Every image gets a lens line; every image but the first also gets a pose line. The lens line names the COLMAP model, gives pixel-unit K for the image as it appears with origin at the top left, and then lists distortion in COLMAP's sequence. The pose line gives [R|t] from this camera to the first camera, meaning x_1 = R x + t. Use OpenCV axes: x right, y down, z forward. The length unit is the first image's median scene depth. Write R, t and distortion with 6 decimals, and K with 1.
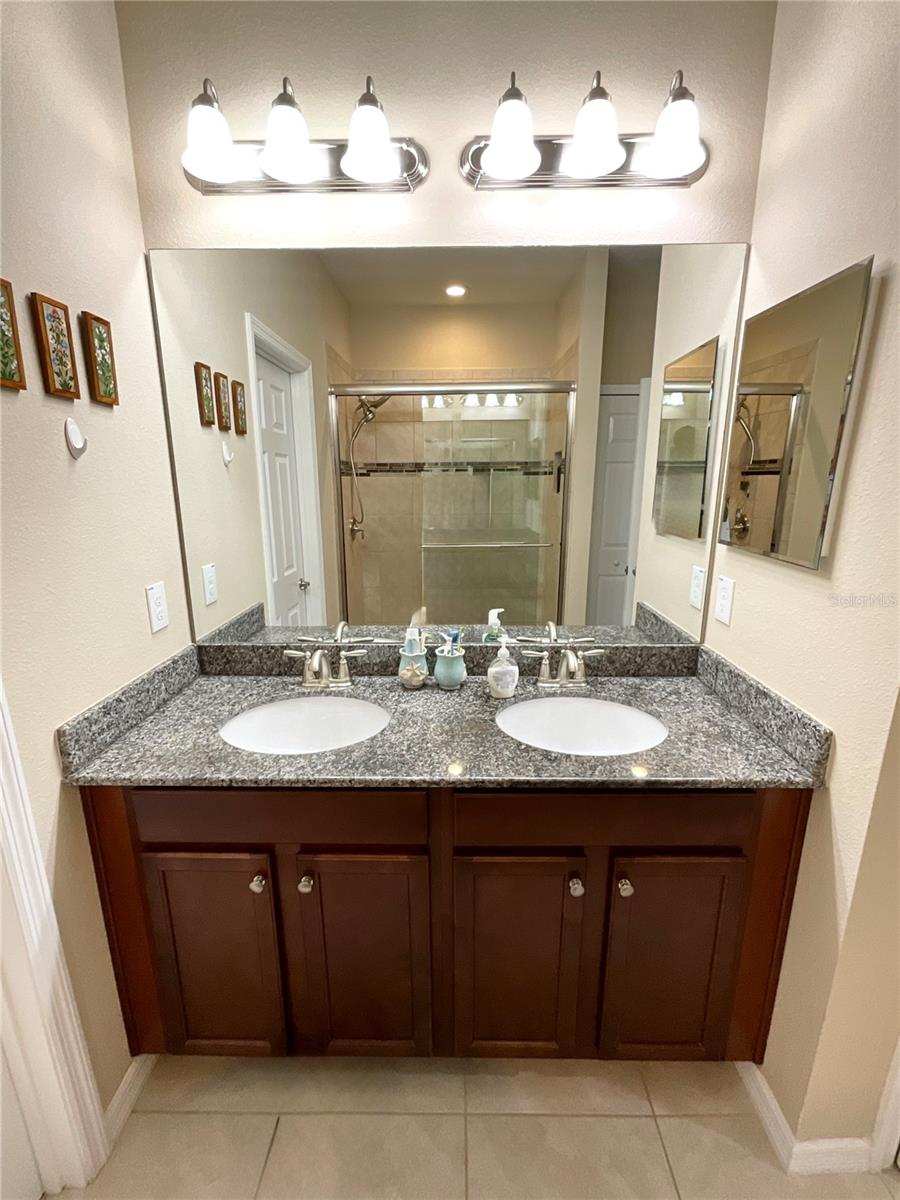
lens RADIAL K [[516.4, 0, 450.0], [0, 516.4, 600.0], [0, 0, 1]] dist [-0.002690, 0.000012]
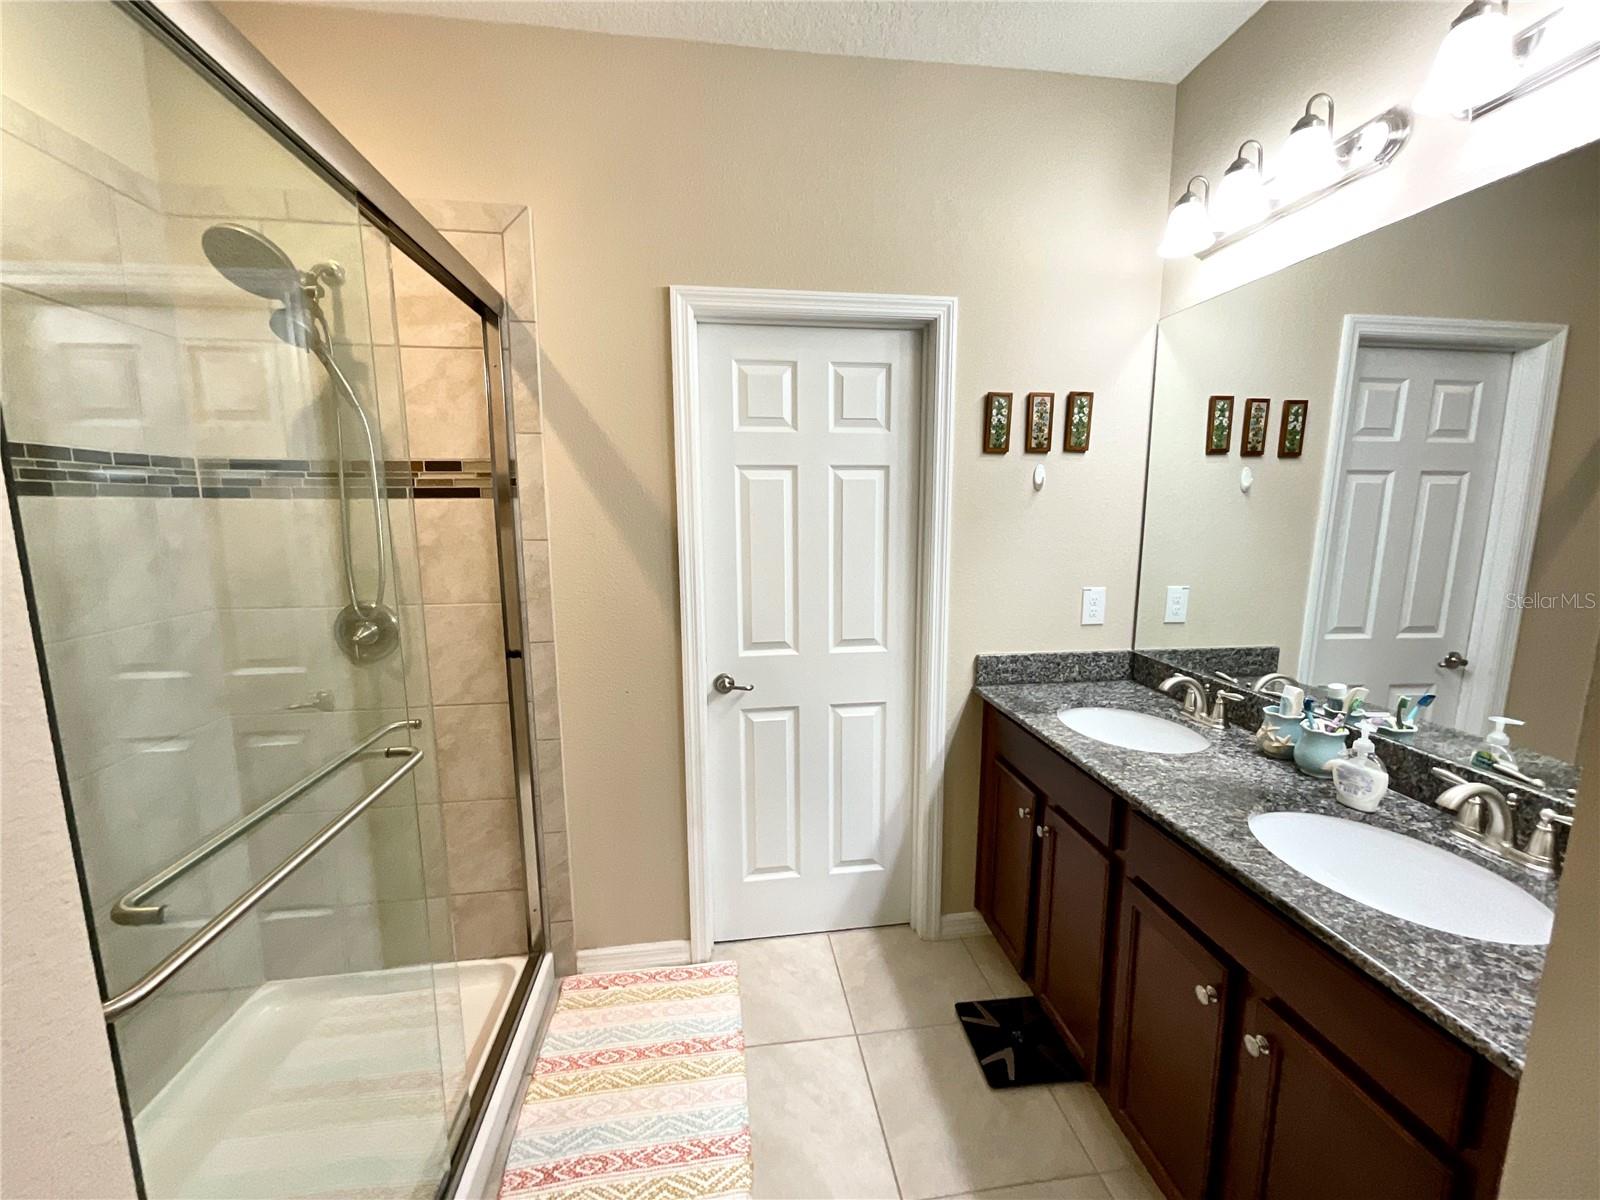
lens RADIAL K [[648.6, 0, 800.0], [0, 648.6, 600.0], [0, 0, 1]] dist [-0.008573, -0.000179]
pose [[0.138726, 0.144416, -0.979744, 0.865446], [-0.230034, 0.966950, 0.109959, -0.009988], [0.963244, 0.210121, 0.167362, 0.060977]]
